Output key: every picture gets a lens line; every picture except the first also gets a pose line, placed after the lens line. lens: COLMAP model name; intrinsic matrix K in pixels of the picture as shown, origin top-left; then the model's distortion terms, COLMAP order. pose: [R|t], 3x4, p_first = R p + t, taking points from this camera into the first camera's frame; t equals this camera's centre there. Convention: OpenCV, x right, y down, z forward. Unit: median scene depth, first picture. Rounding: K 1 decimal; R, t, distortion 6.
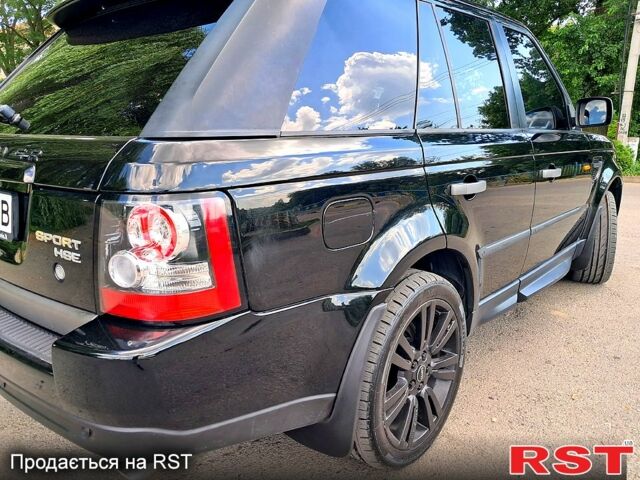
lens RADIAL K [[488.7, 0, 320.0], [0, 488.7, 240.0], [0, 0, 1]] dist [0.061253, -0.072842]
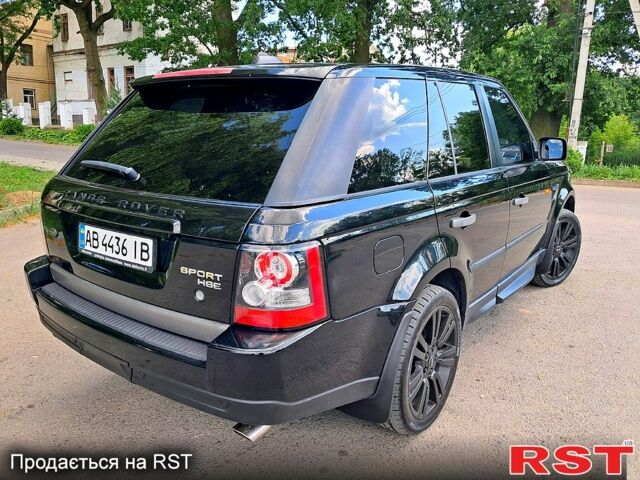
lens RADIAL K [[488.7, 0, 320.0], [0, 488.7, 240.0], [0, 0, 1]] dist [0.061253, -0.072842]
pose [[0.997023, -0.008652, 0.076615, -0.188258], [0.008025, 0.999932, 0.008486, -0.068538], [-0.076684, -0.007846, 0.997025, -0.286493]]
